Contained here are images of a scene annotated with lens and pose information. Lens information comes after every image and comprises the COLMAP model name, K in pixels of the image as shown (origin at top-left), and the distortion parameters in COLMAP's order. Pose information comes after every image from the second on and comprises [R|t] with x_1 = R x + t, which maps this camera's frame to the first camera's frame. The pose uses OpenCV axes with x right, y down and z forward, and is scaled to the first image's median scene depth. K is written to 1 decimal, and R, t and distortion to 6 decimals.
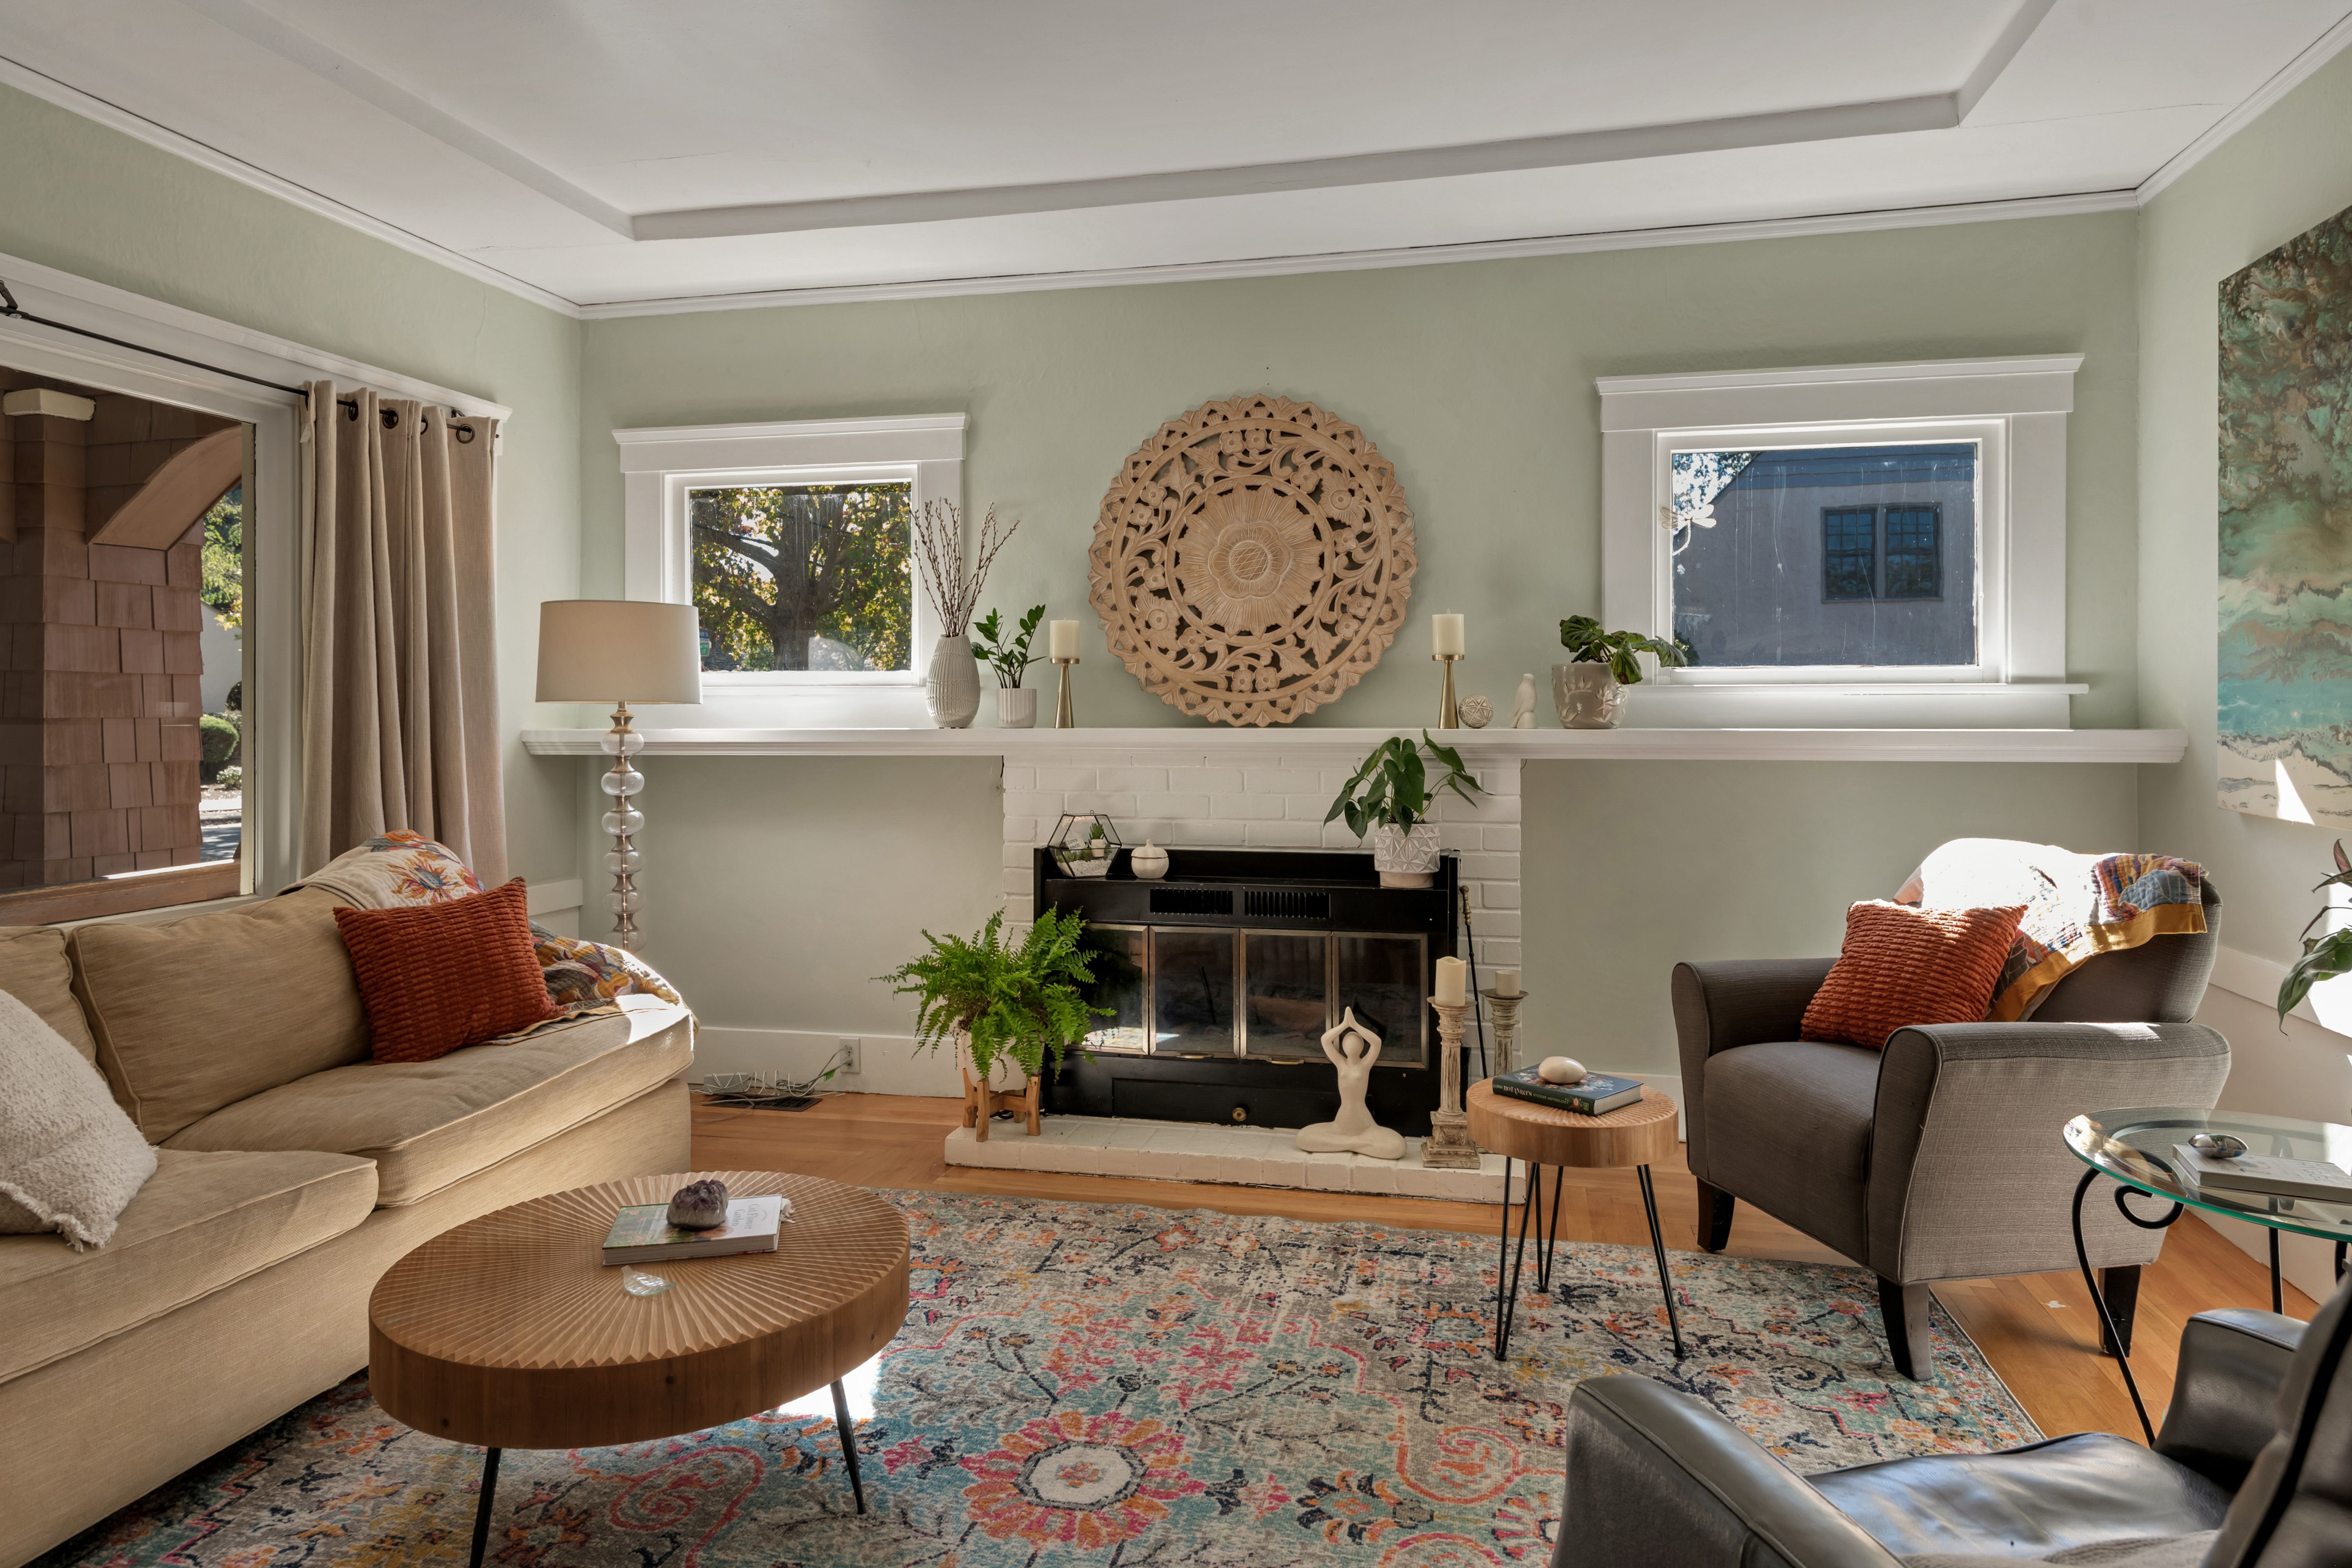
lens RADIAL K [[1437.6, 0, 1188.1], [0, 1437.6, 711.7], [0, 0, 1]] dist [0.017820, -0.010596]
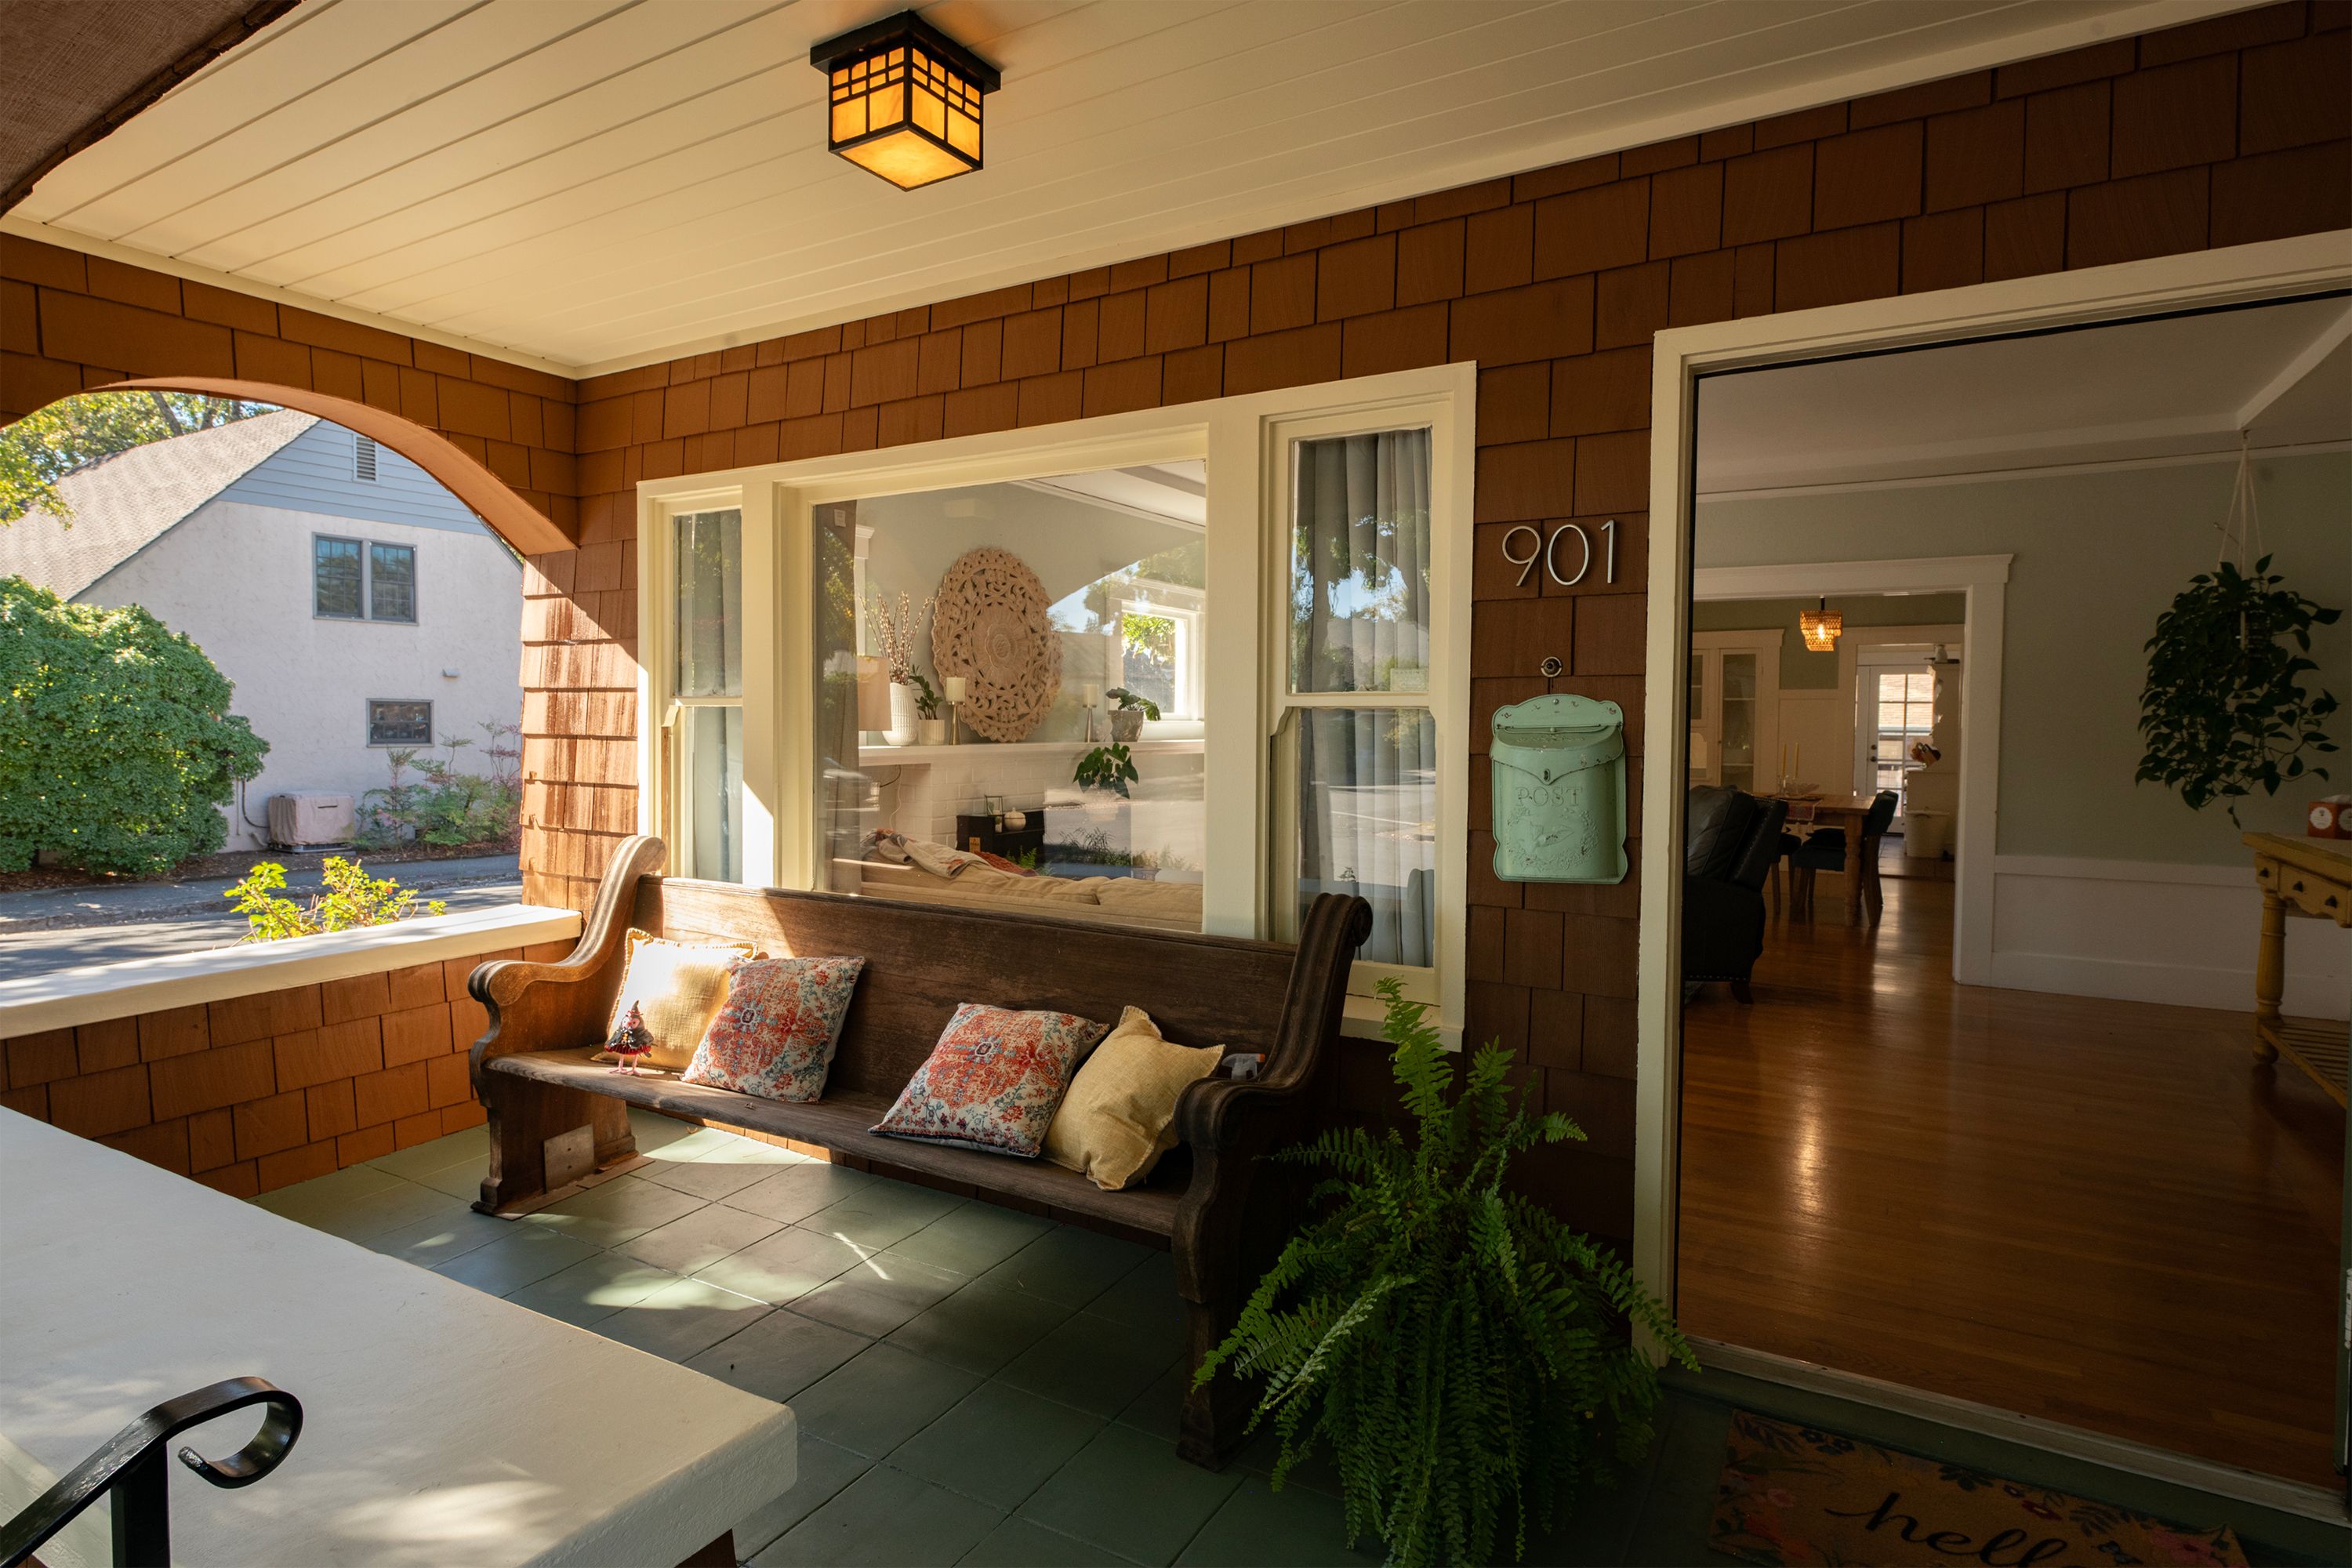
lens RADIAL K [[1234.3, 0, 1204.2], [0, 1234.3, 787.3], [0, 0, 1]] dist [0.003878, -0.006384]
pose [[0.300009, -0.047510, 0.952753, -1.433455], [-0.009199, 0.998568, 0.052691, -0.017786], [-0.953892, -0.024572, 0.299142, 0.347769]]
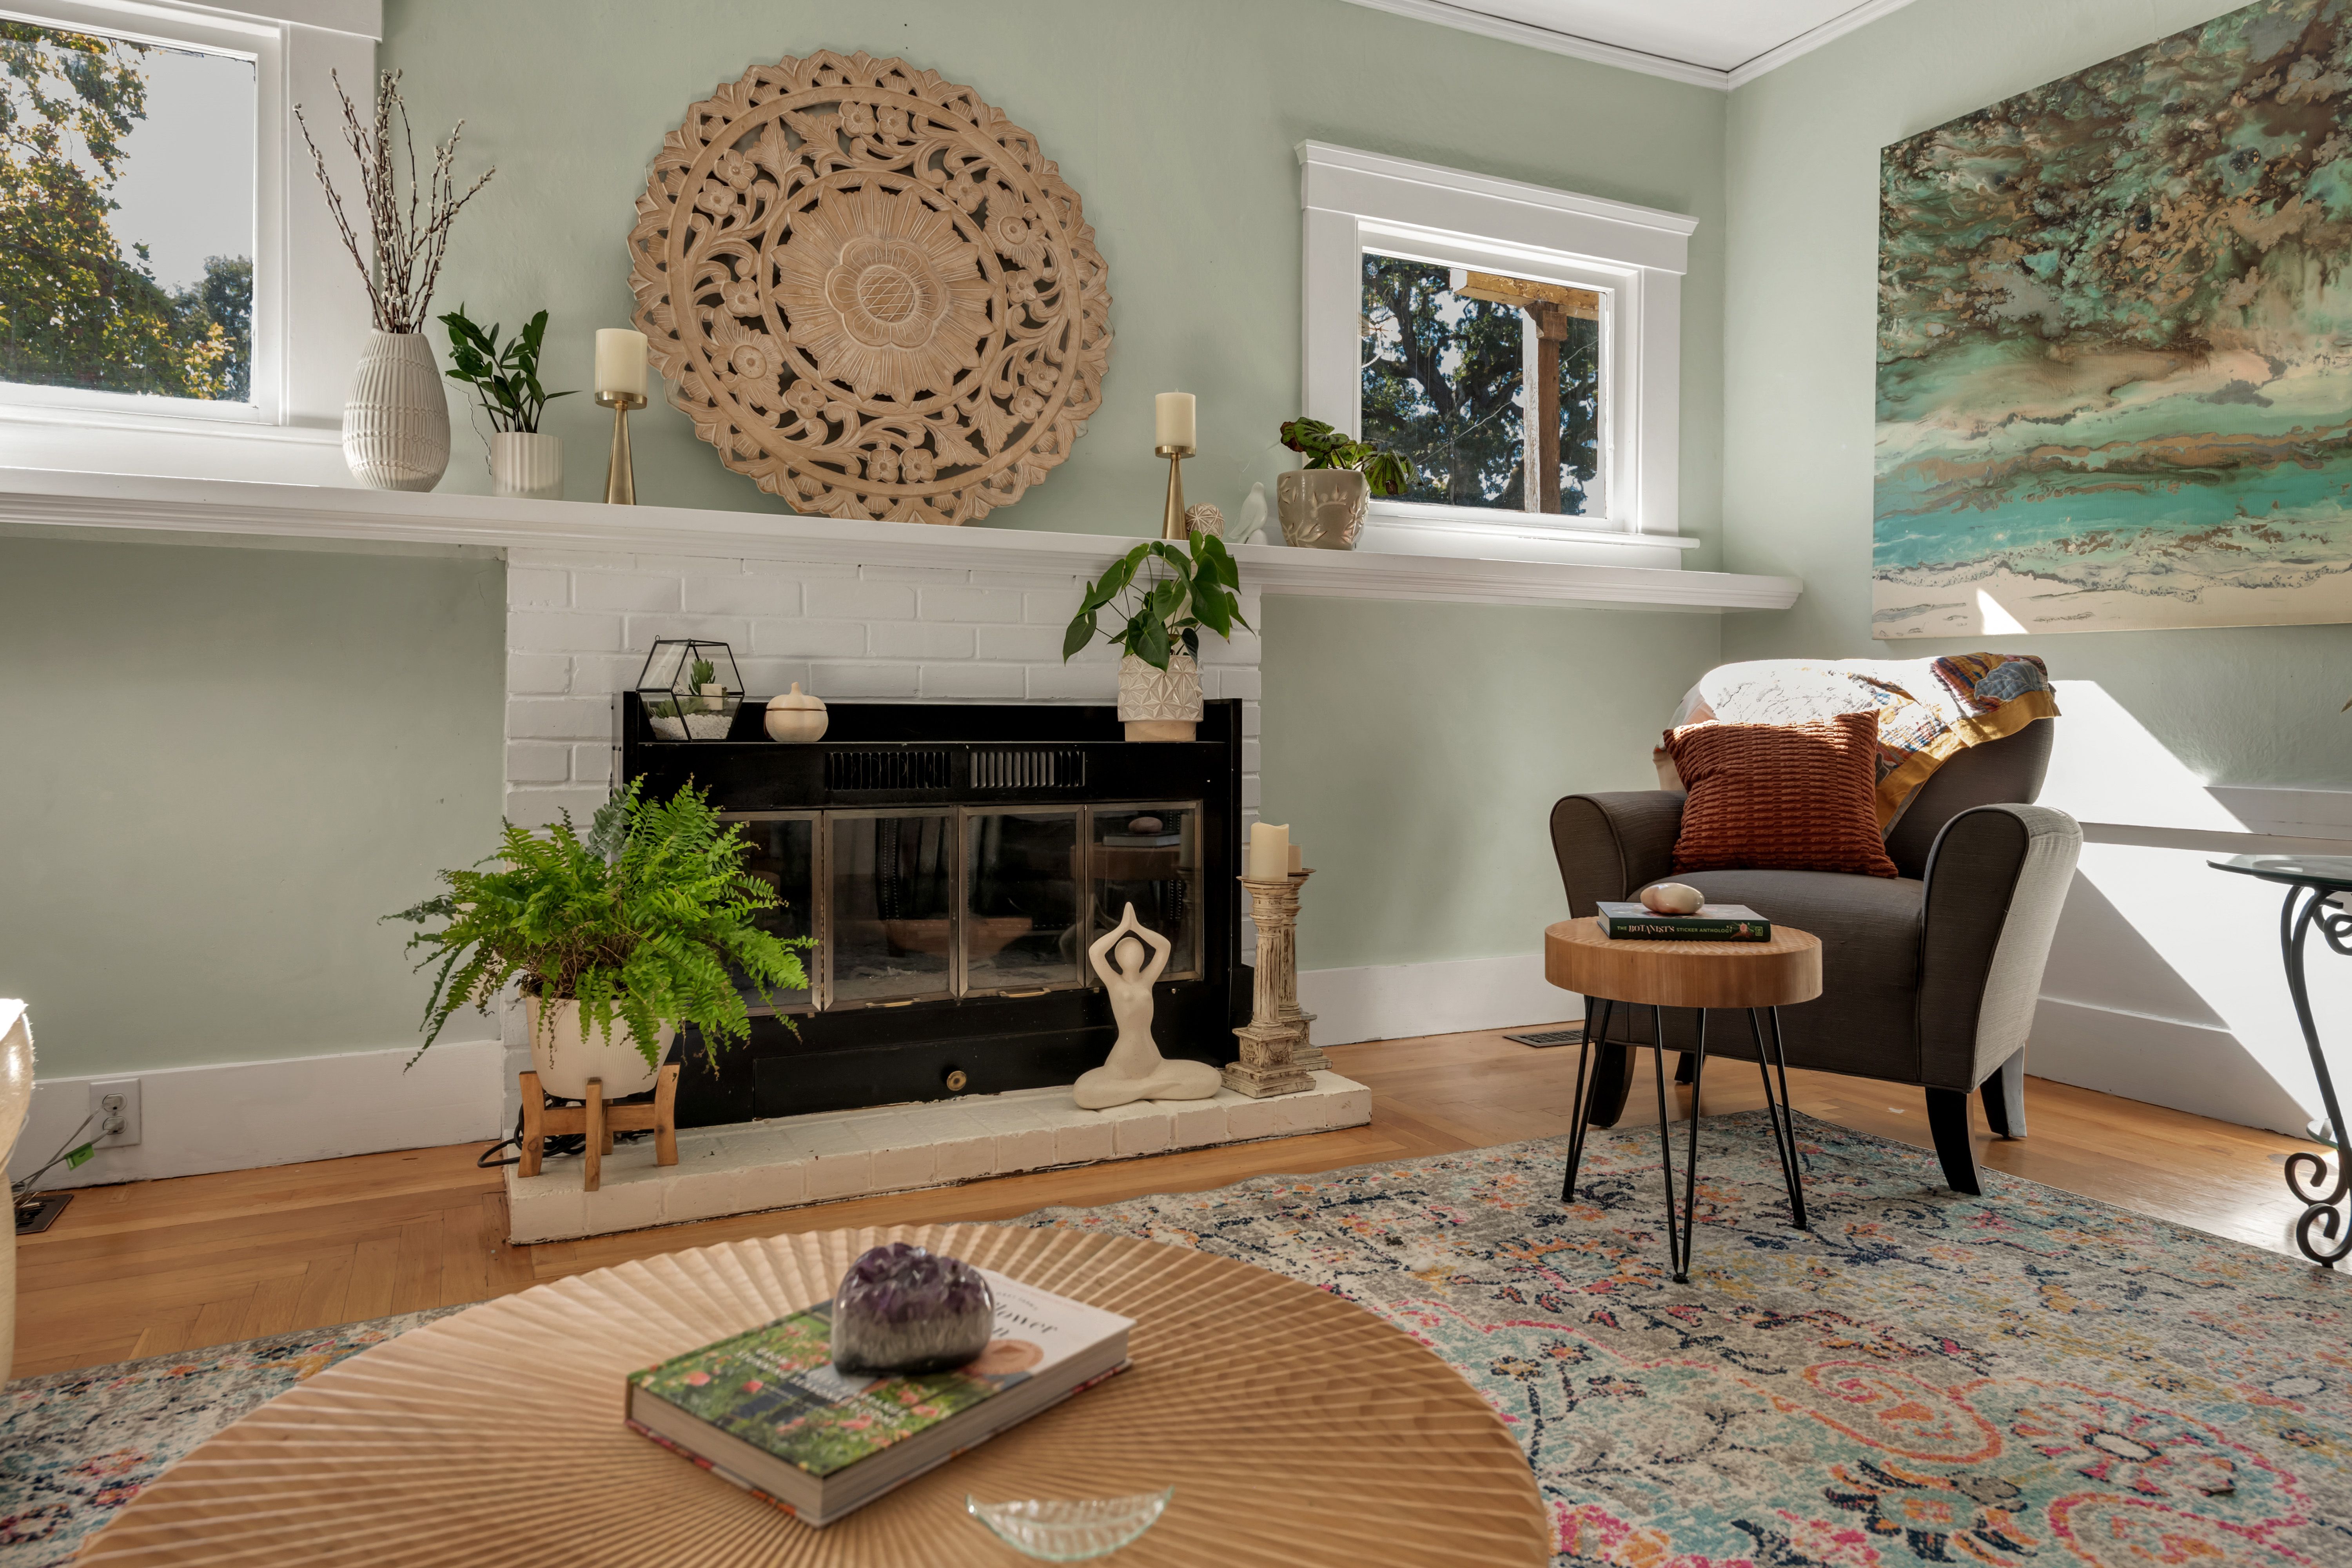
lens RADIAL K [[1489.7, 0, 1197.8], [0, 1489.7, 716.3], [0, 0, 1]] dist [0.021050, -0.010230]
pose [[0.779611, 0.003757, 0.626253, -0.318089], [-0.003648, 0.999992, -0.001458, 0.108043], [-0.626254, -0.001147, 0.779618, 0.378224]]
